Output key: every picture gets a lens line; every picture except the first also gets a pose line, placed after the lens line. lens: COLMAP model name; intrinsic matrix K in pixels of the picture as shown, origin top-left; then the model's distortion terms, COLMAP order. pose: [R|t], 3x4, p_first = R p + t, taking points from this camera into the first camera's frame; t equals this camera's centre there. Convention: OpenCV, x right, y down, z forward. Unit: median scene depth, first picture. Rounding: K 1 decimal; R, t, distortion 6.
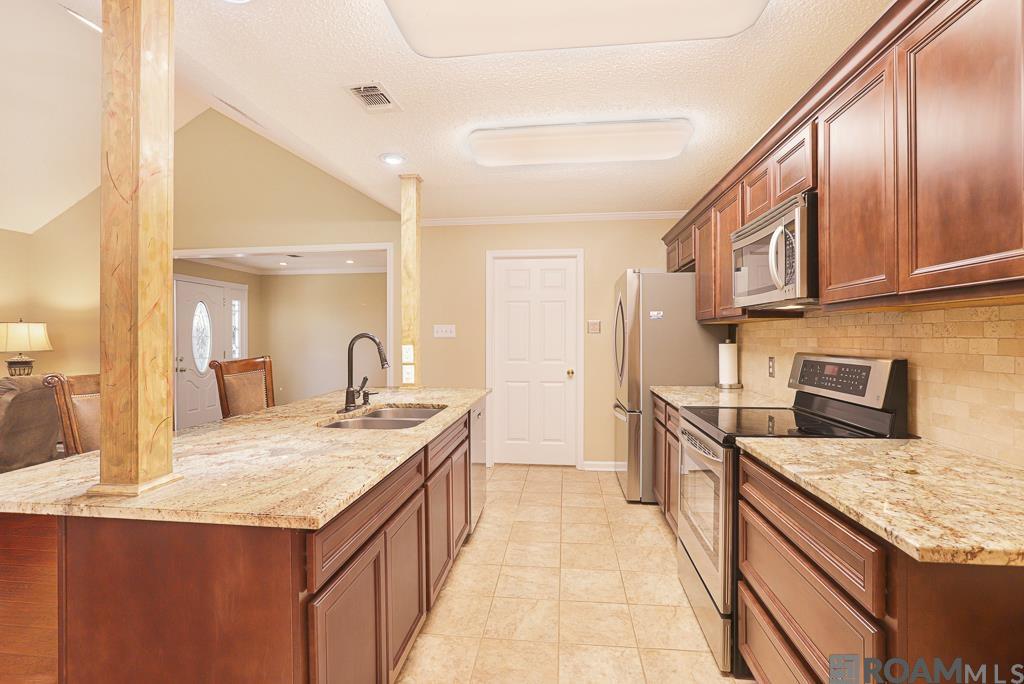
lens RADIAL K [[483.5, 0, 515.9], [0, 483.5, 336.6], [0, 0, 1]] dist [-0.000876, 0.000041]
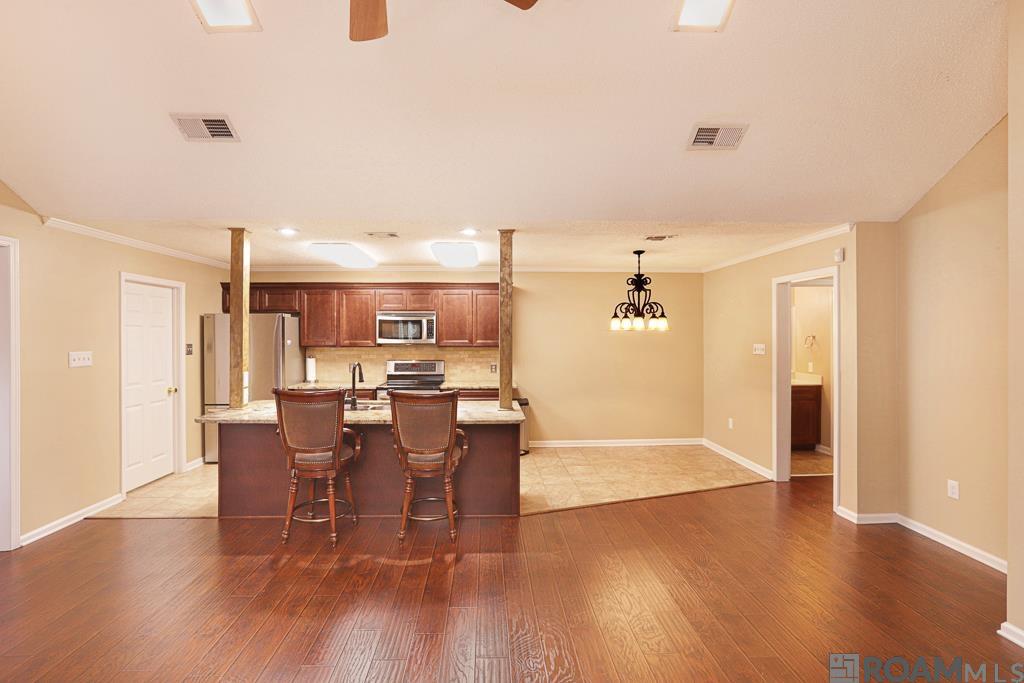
lens RADIAL K [[485.7, 0, 511.2], [0, 485.7, 334.5], [0, 0, 1]] dist [-0.027583, 0.000135]
pose [[-0.172915, 0.000965, 0.984936, -2.630513], [-0.002369, 0.999996, -0.001395, -0.131175], [-0.984934, -0.002575, -0.172912, 0.980441]]
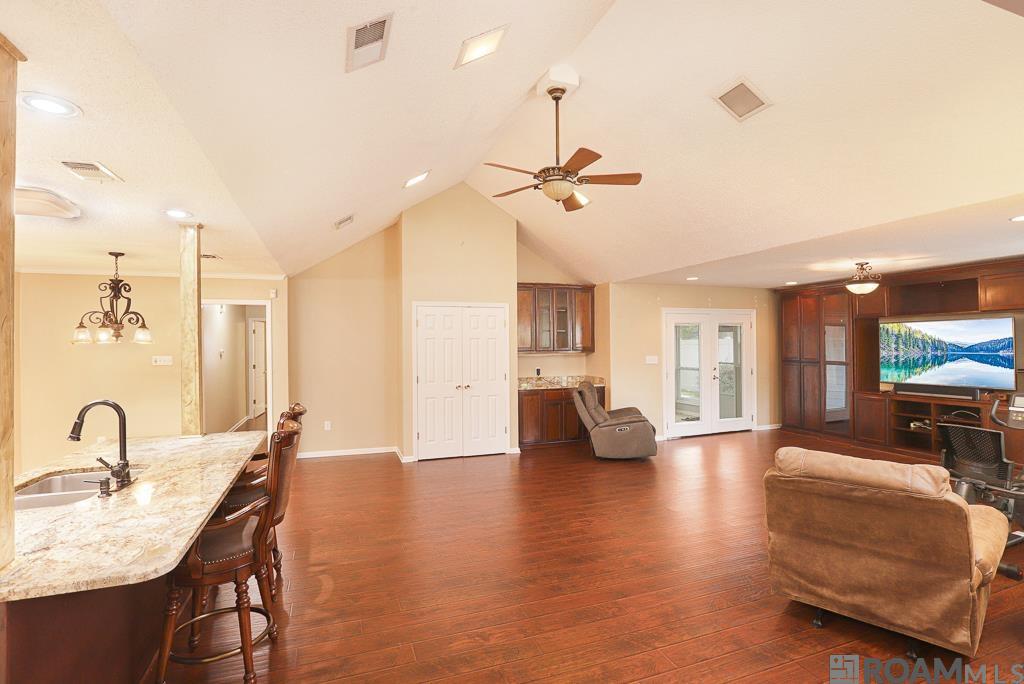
lens RADIAL K [[489.9, 0, 509.0], [0, 489.9, 345.3], [0, 0, 1]] dist [-0.020963, 0.001092]
pose [[-0.883591, 0.012291, -0.468098, -0.754833], [0.012379, 0.999919, 0.002888, -0.133557], [0.468096, -0.003242, -0.883672, 2.710472]]
